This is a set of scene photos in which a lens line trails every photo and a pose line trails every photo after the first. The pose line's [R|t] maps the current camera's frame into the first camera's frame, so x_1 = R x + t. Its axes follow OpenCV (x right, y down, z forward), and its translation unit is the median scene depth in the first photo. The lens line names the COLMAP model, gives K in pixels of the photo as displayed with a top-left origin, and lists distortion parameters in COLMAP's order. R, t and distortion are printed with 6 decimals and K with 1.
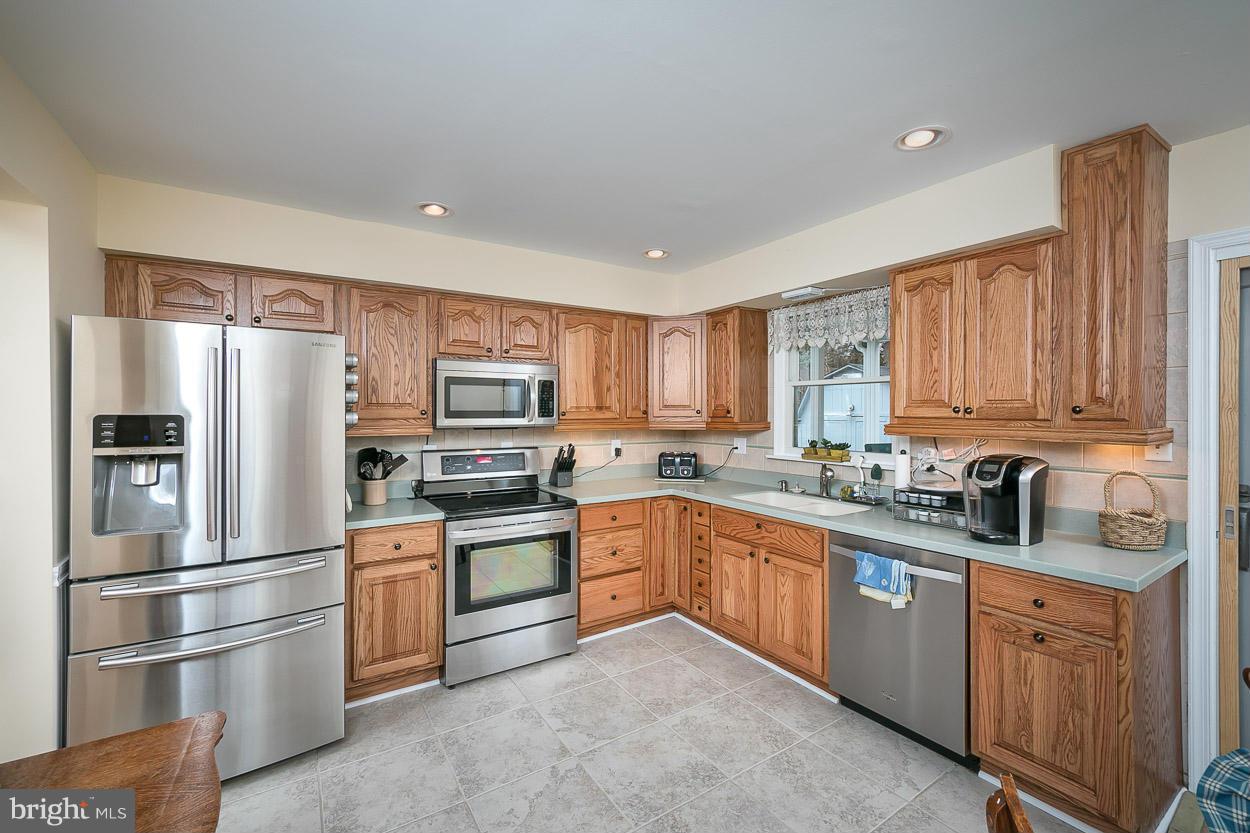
lens RADIAL K [[511.8, 0, 603.9], [0, 511.8, 407.8], [0, 0, 1]] dist [0.000993, 0.000054]
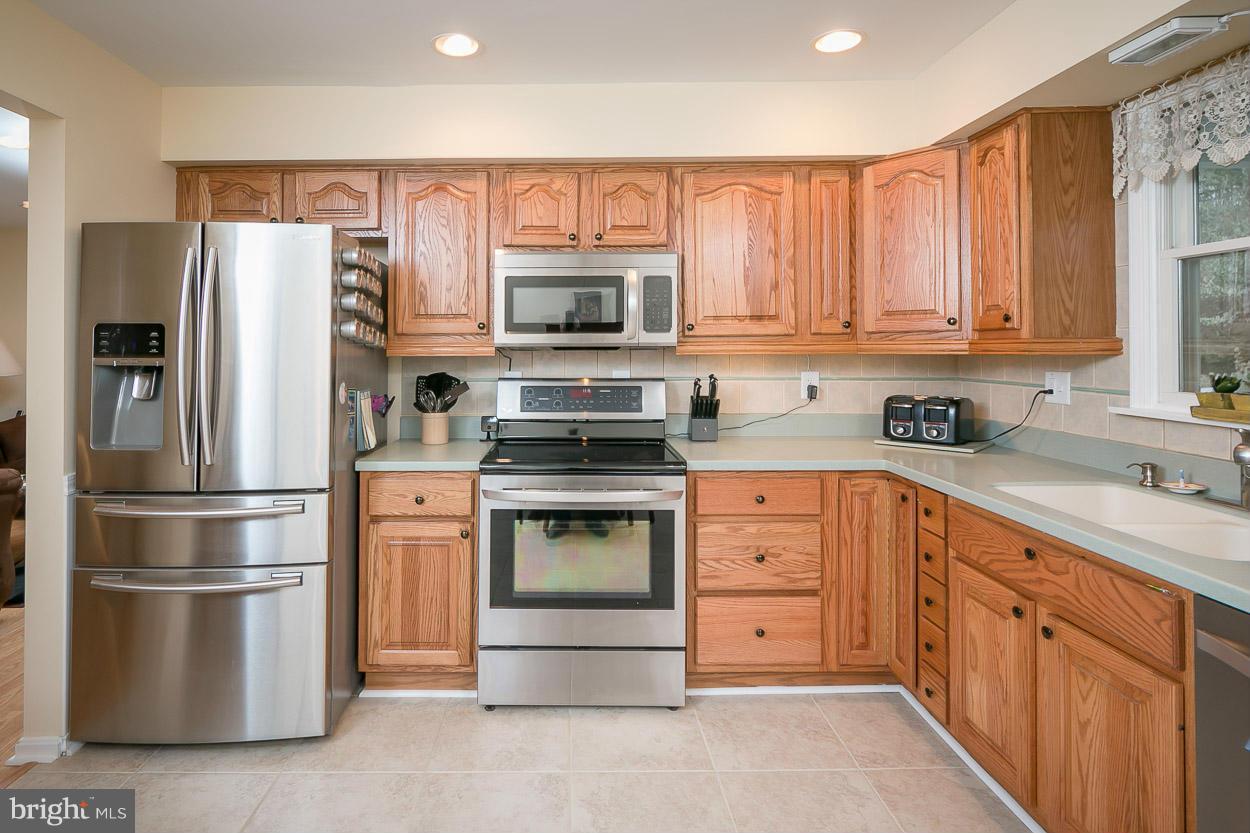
lens RADIAL K [[636.9, 0, 561.4], [0, 636.9, 335.3], [0, 0, 1]] dist [0.000257, -0.001935]
pose [[0.846875, -0.012535, -0.531645, 0.226486], [0.007082, 0.999899, -0.012294, 0.032953], [0.531745, 0.006646, 0.846878, 0.254261]]
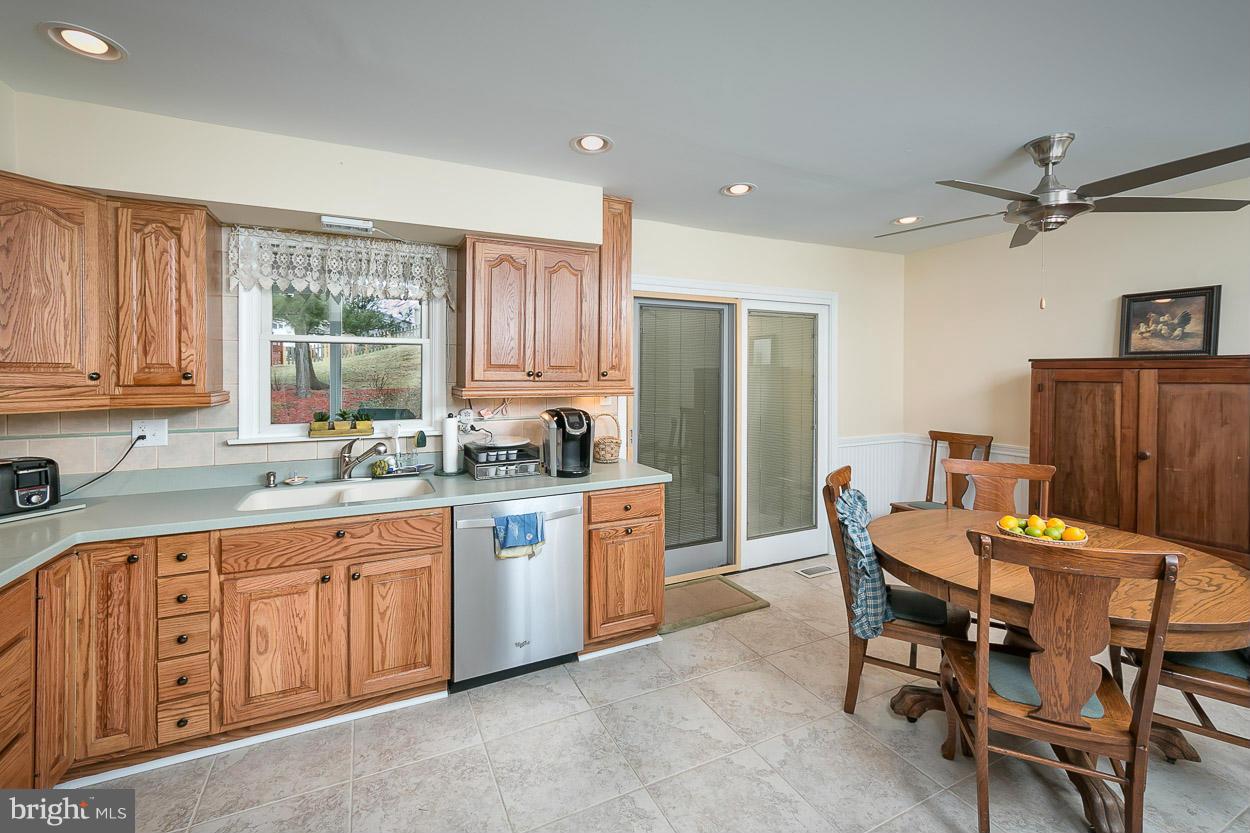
lens RADIAL K [[528.2, 0, 627.8], [0, 528.2, 372.4], [0, 0, 1]] dist [0.000180, 0.000615]
pose [[0.112282, 0.003775, 0.993669, -0.352455], [-0.006123, 0.999976, -0.003107, 0.002245], [-0.993658, -0.005735, 0.112302, 0.461800]]
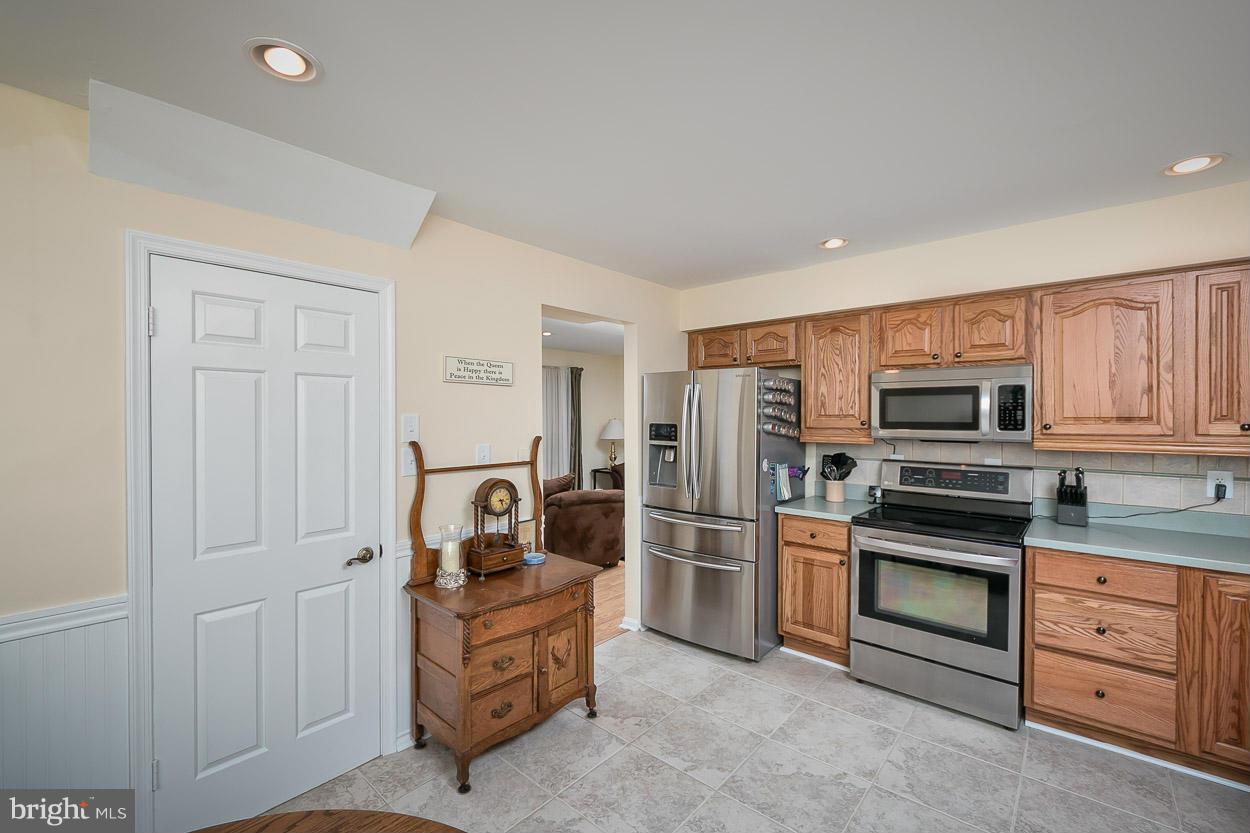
lens RADIAL K [[528.7, 0, 629.3], [0, 528.7, 406.1], [0, 0, 1]] dist [-0.001448, -0.000304]
pose [[0.291100, -0.014474, -0.956583, 0.532940], [0.008551, 0.999885, -0.012527, -0.015840], [0.956654, -0.004533, 0.291190, 0.189188]]
